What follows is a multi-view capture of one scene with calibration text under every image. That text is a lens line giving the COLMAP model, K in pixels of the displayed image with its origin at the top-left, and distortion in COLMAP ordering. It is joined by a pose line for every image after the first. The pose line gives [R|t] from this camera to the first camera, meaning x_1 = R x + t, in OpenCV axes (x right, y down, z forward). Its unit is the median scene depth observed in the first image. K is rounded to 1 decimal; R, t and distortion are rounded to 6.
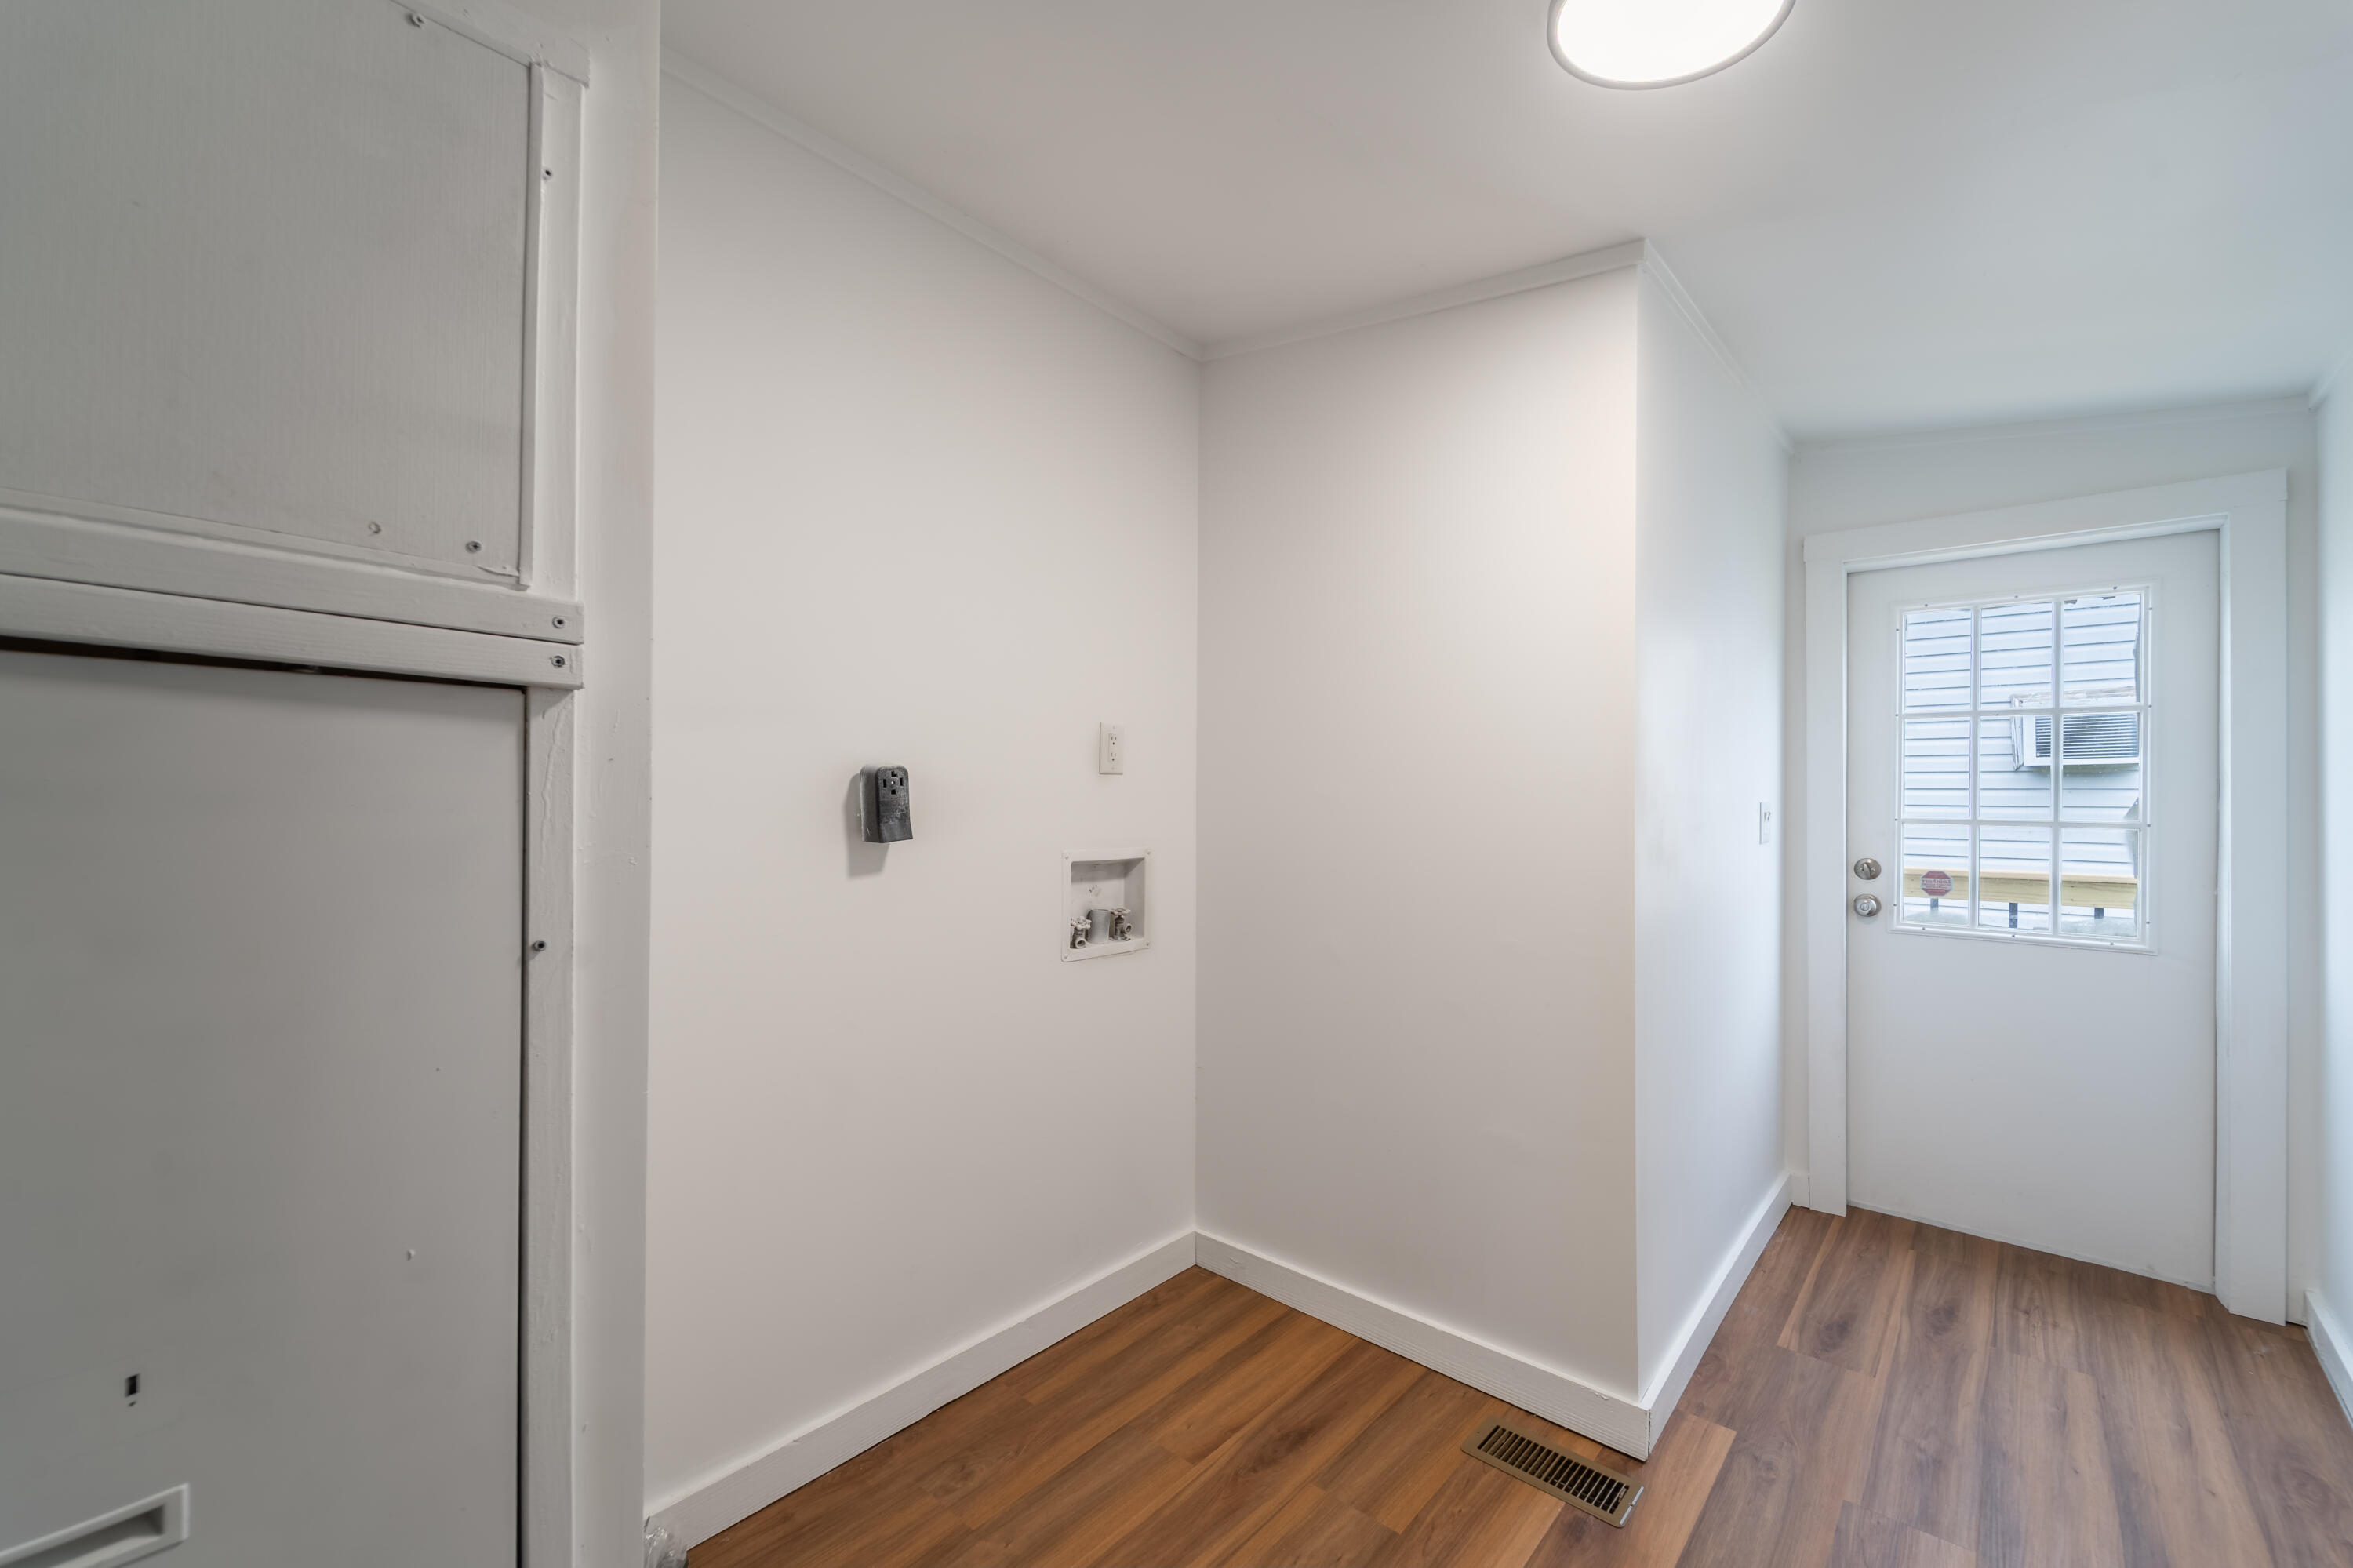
lens RADIAL K [[951.4, 0, 1182.4], [0, 951.4, 787.7], [0, 0, 1]] dist [-0.000250, -0.000708]
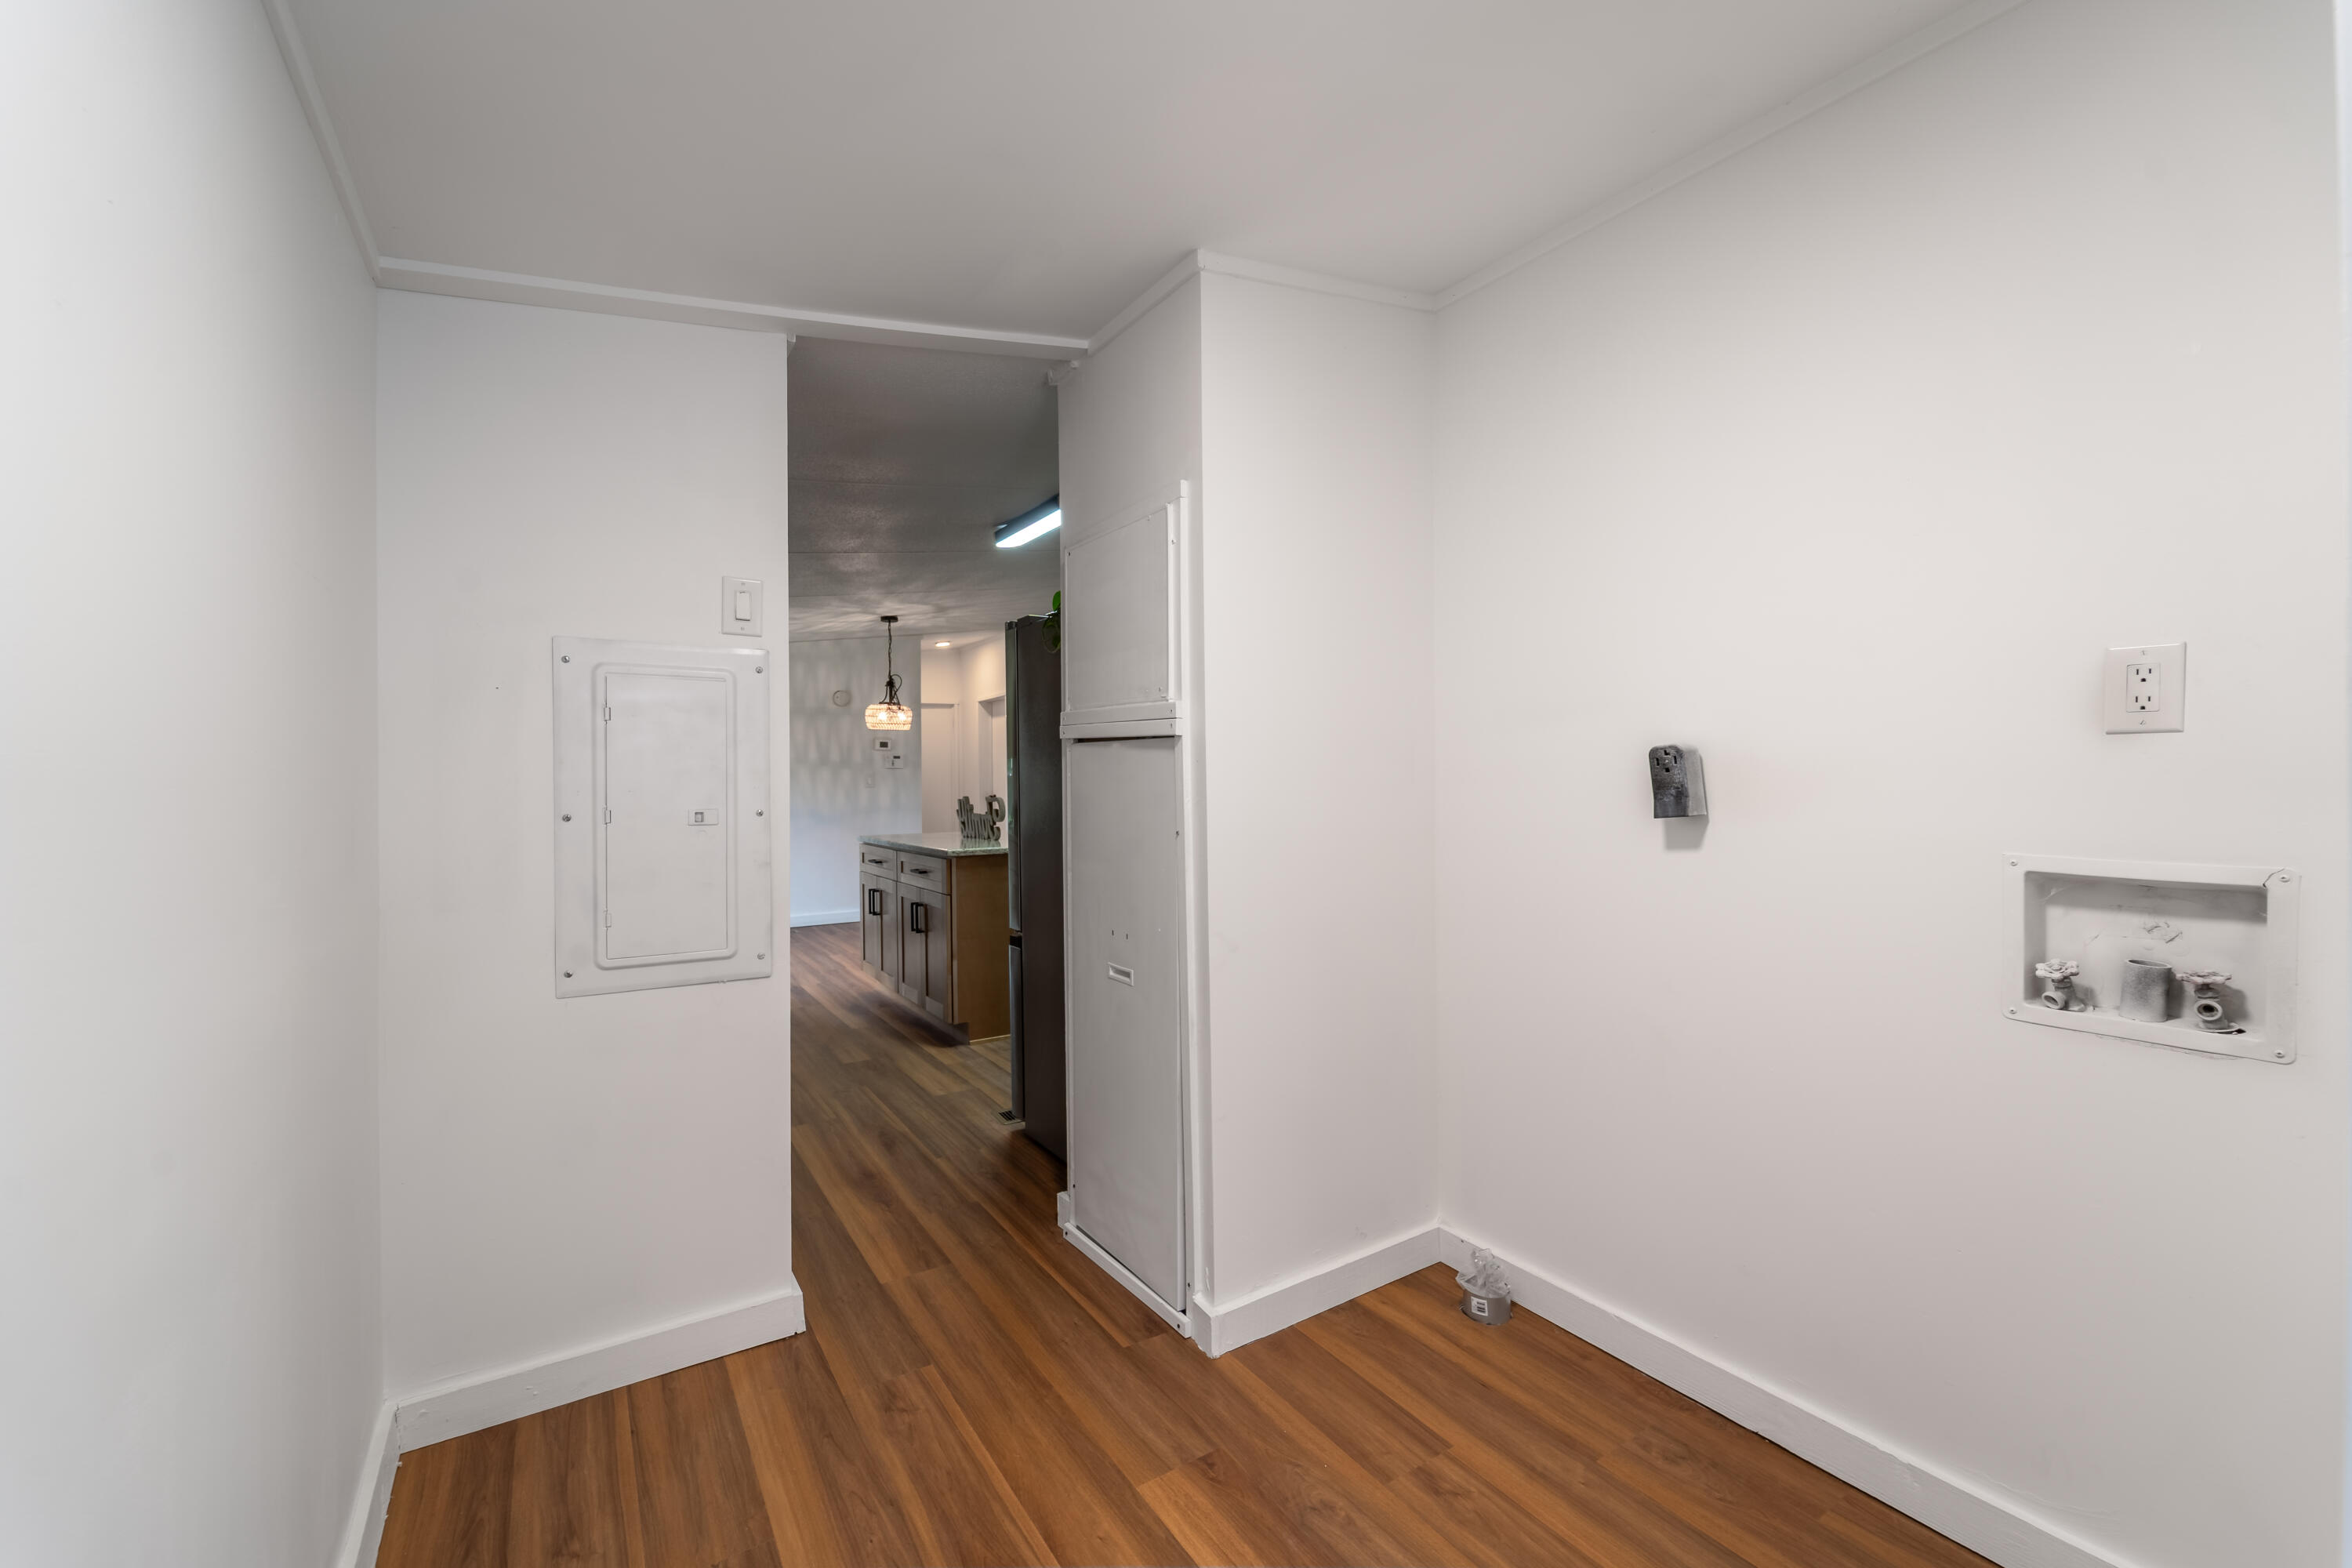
lens RADIAL K [[950.9, 0, 1181.9], [0, 950.9, 787.7], [0, 0, 1]] dist [-0.000250, -0.000708]
pose [[-0.262872, 0.010108, -0.964778, 0.833643], [0.013572, 0.999885, 0.006777, 0.009645], [0.964735, -0.011313, -0.262979, 0.757996]]
